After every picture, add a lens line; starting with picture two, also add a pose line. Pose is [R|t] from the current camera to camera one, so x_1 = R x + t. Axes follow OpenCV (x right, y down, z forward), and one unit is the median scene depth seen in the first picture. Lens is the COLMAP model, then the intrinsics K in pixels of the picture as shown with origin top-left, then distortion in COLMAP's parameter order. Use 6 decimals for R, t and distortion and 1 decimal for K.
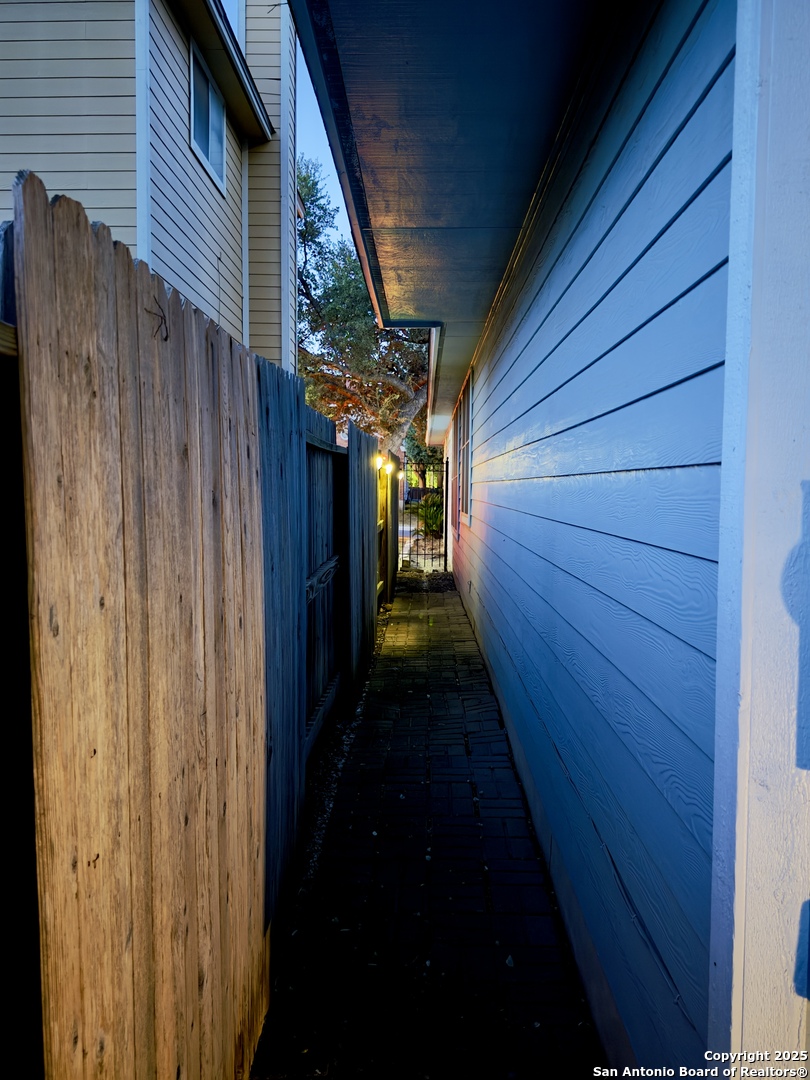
lens RADIAL K [[910.7, 0, 416.4], [0, 910.7, 541.9], [0, 0, 1]] dist [0.017525, -0.011570]
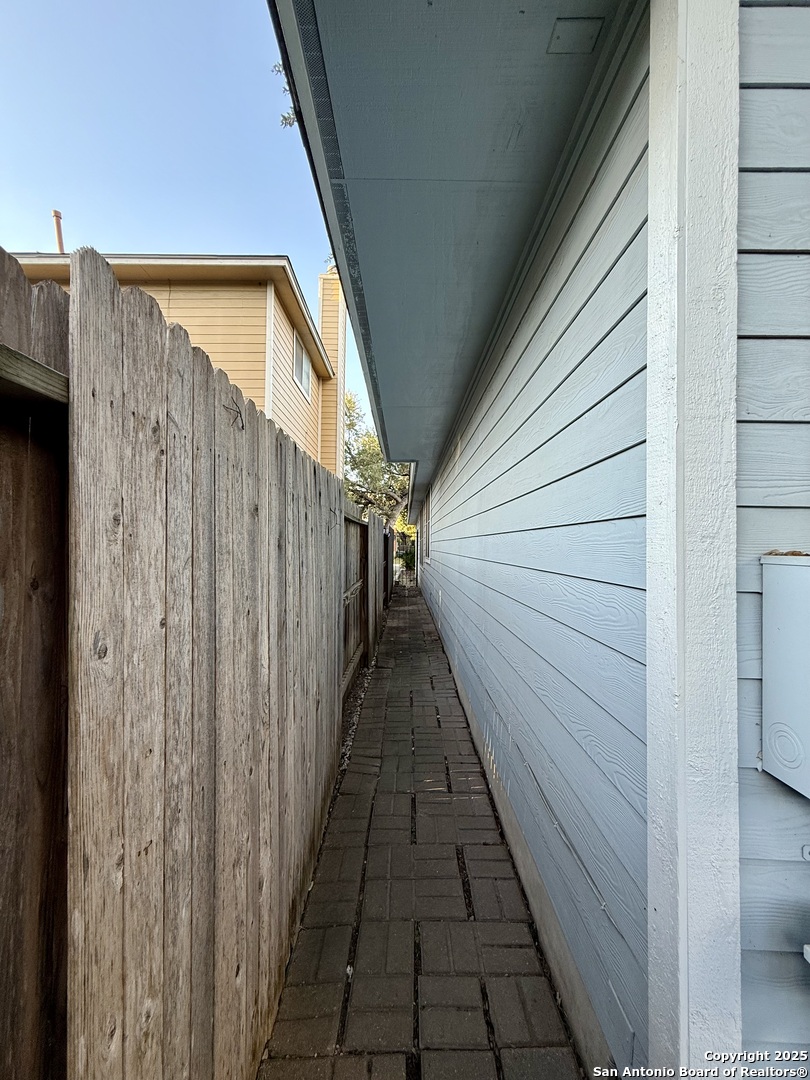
lens RADIAL K [[434.0, 0, 397.5], [0, 434.0, 534.9], [0, 0, 1]] dist [-0.001635, 0.000226]
pose [[0.999968, 0.001997, -0.007709, -0.019813], [-0.002641, 0.996427, -0.084422, -0.001227], [0.007513, 0.084439, 0.996400, 0.277426]]
